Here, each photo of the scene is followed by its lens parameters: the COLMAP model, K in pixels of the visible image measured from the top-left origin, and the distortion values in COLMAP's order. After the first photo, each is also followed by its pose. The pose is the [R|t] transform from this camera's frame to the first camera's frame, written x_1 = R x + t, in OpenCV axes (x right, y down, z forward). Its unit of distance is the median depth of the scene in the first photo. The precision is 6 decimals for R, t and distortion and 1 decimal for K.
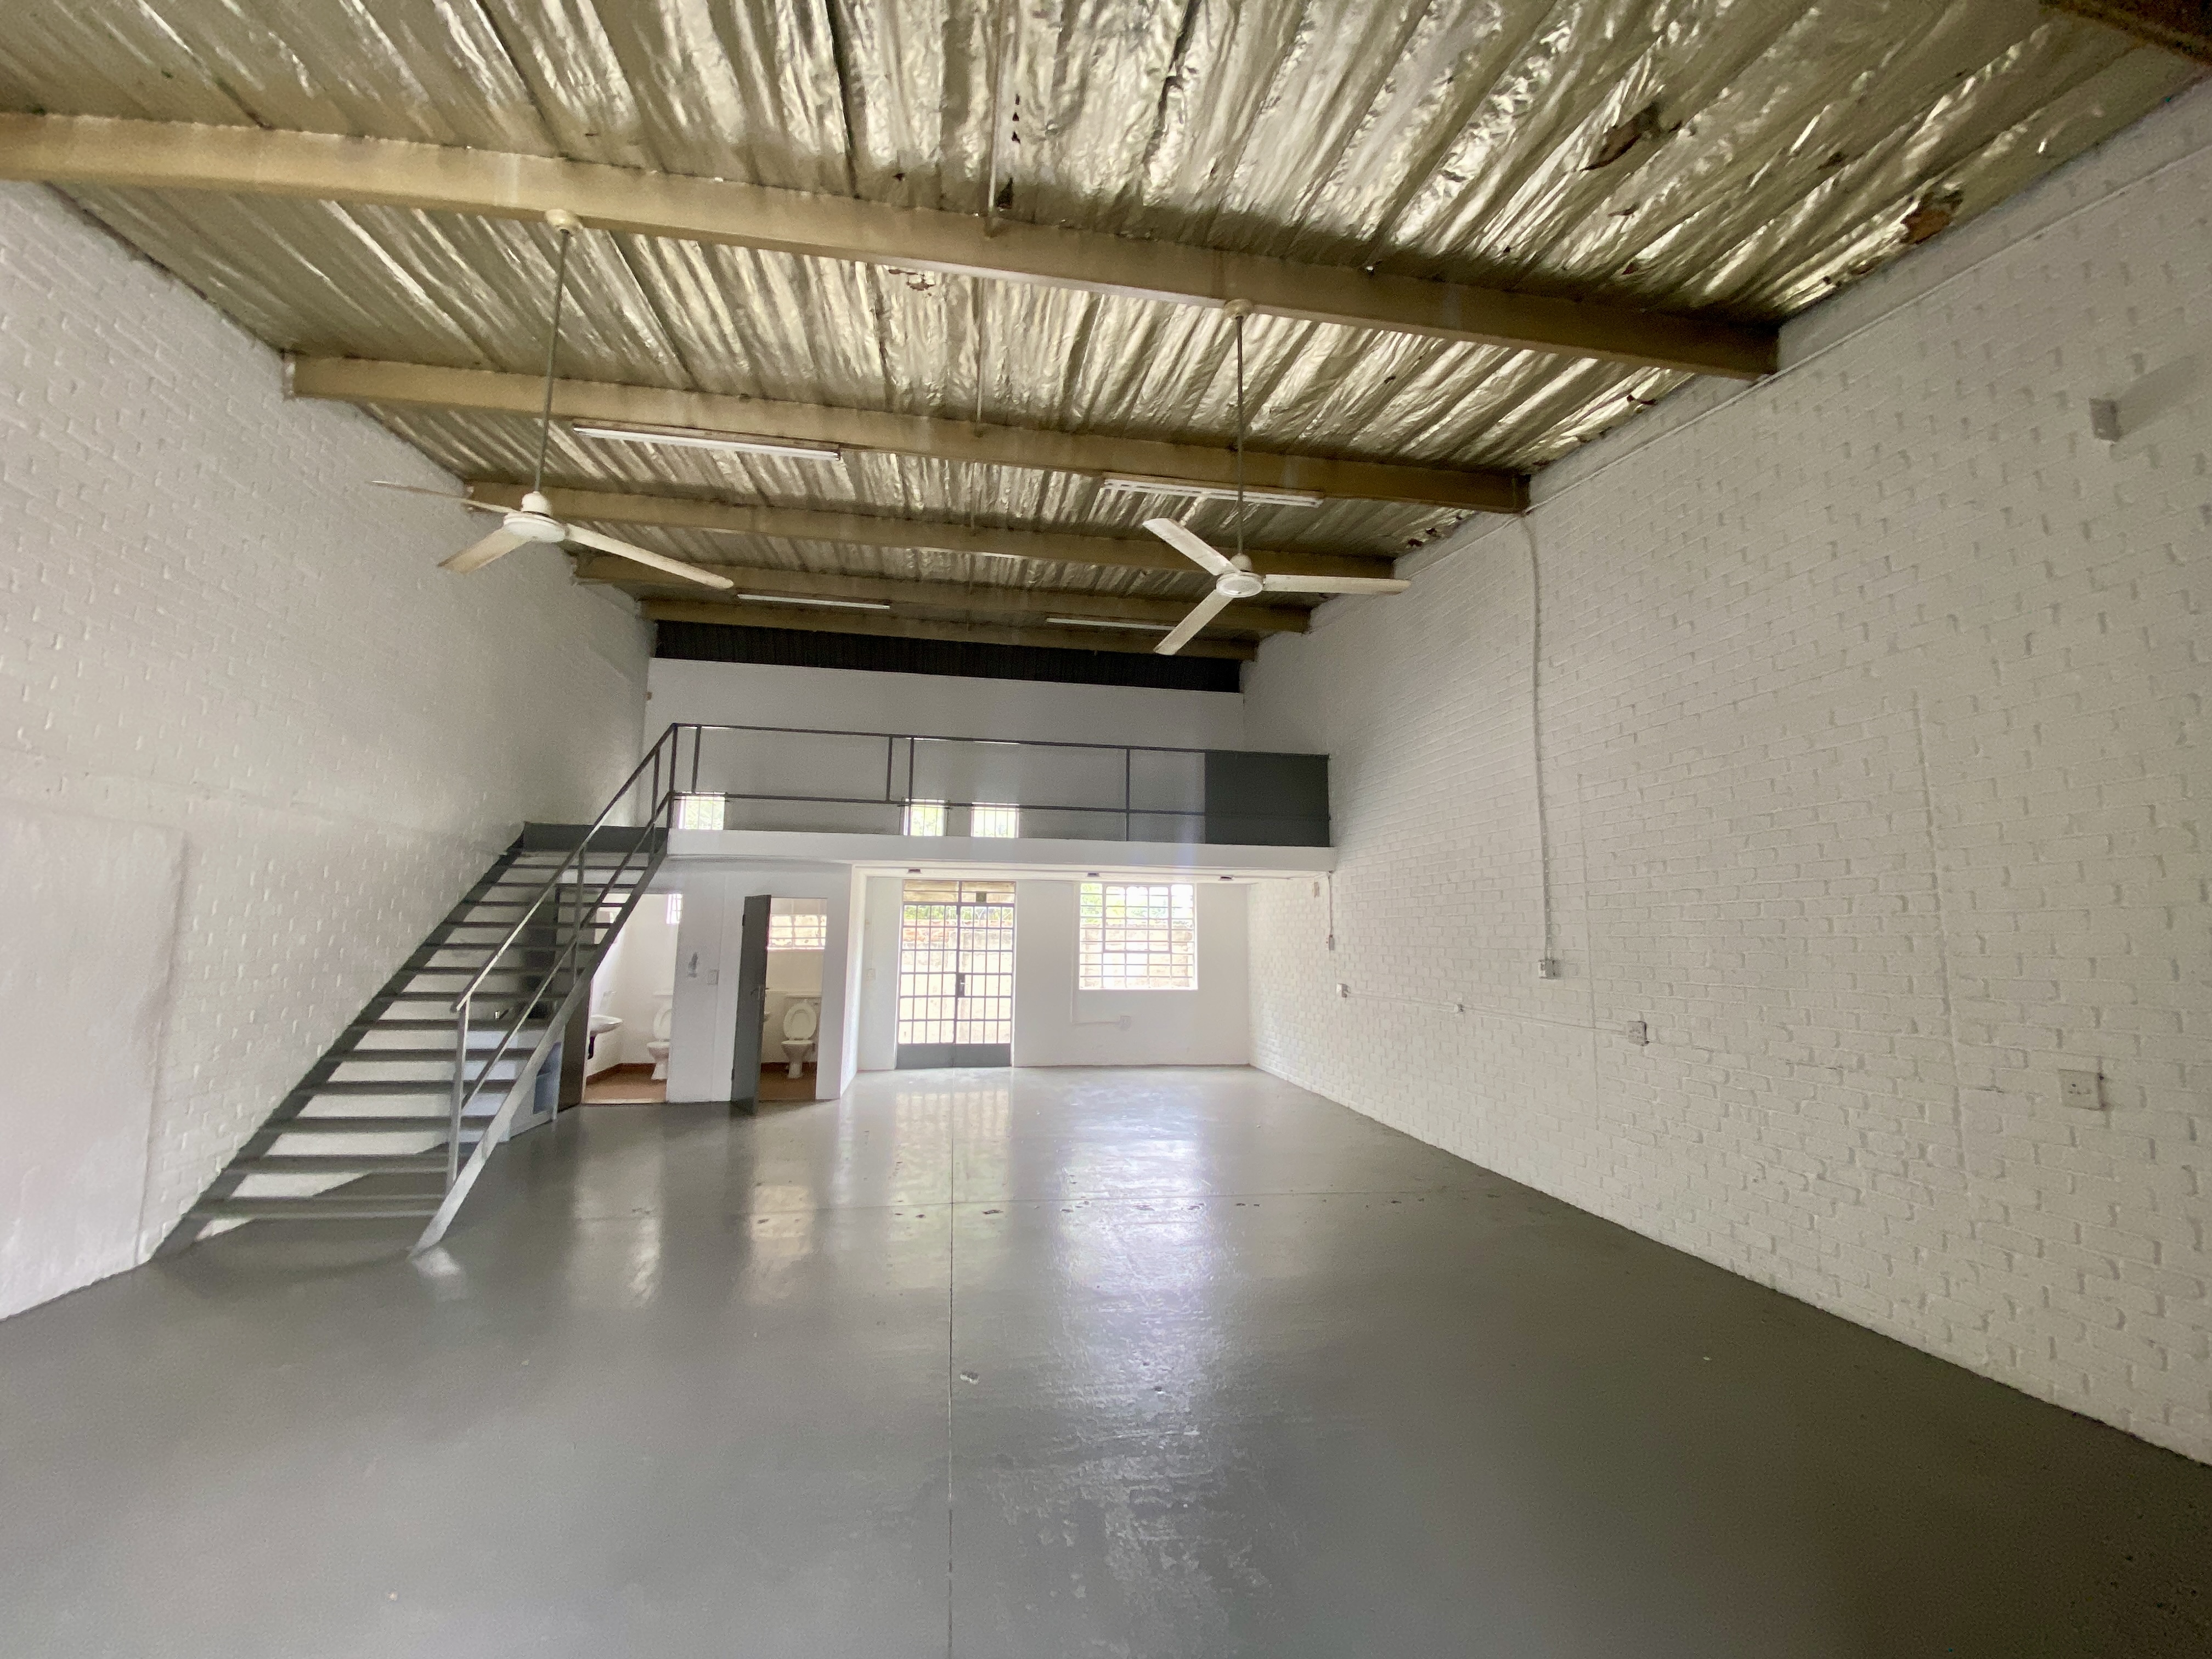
lens RADIAL K [[905.5, 0, 1113.6], [0, 905.5, 830.5], [0, 0, 1]] dist [0.085073, -0.042591]
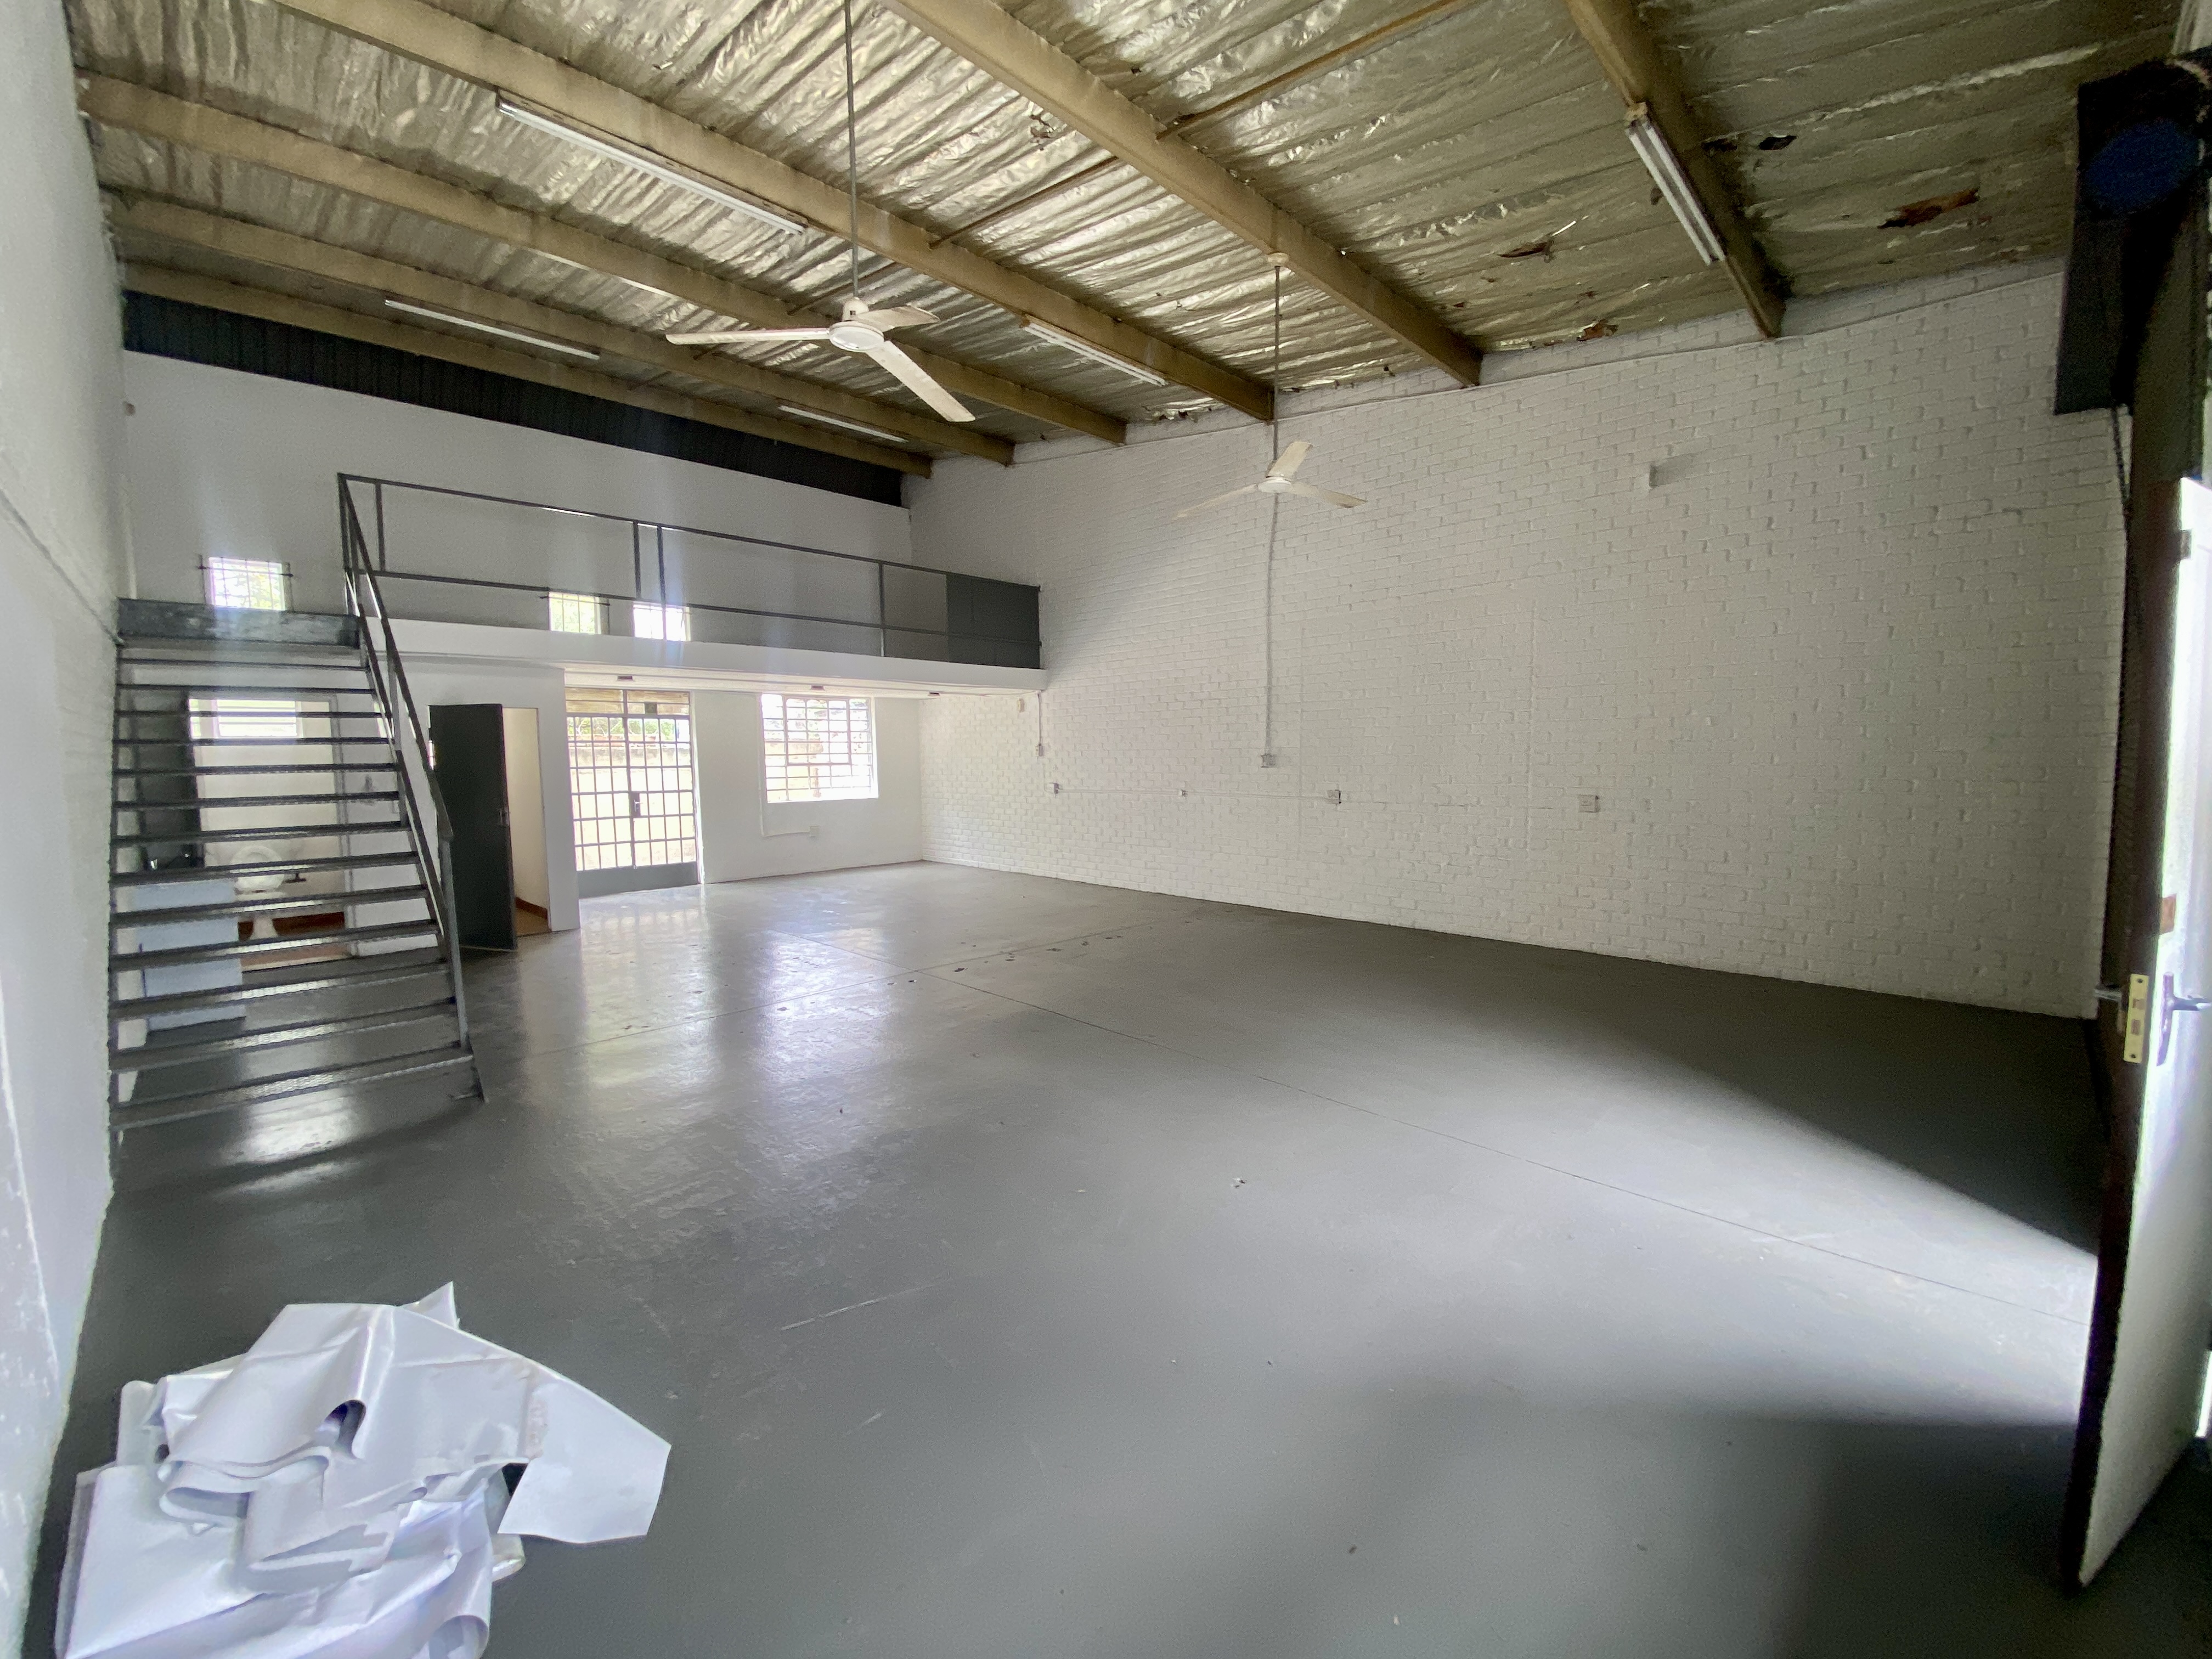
lens RADIAL K [[905.5, 0, 1113.6], [0, 905.5, 830.5], [0, 0, 1]] dist [0.085073, -0.042591]
pose [[0.813022, -0.072316, 0.577724, -0.322974], [-0.047290, 0.980776, 0.189318, -0.002971], [-0.580309, -0.181240, 0.793973, -0.020297]]
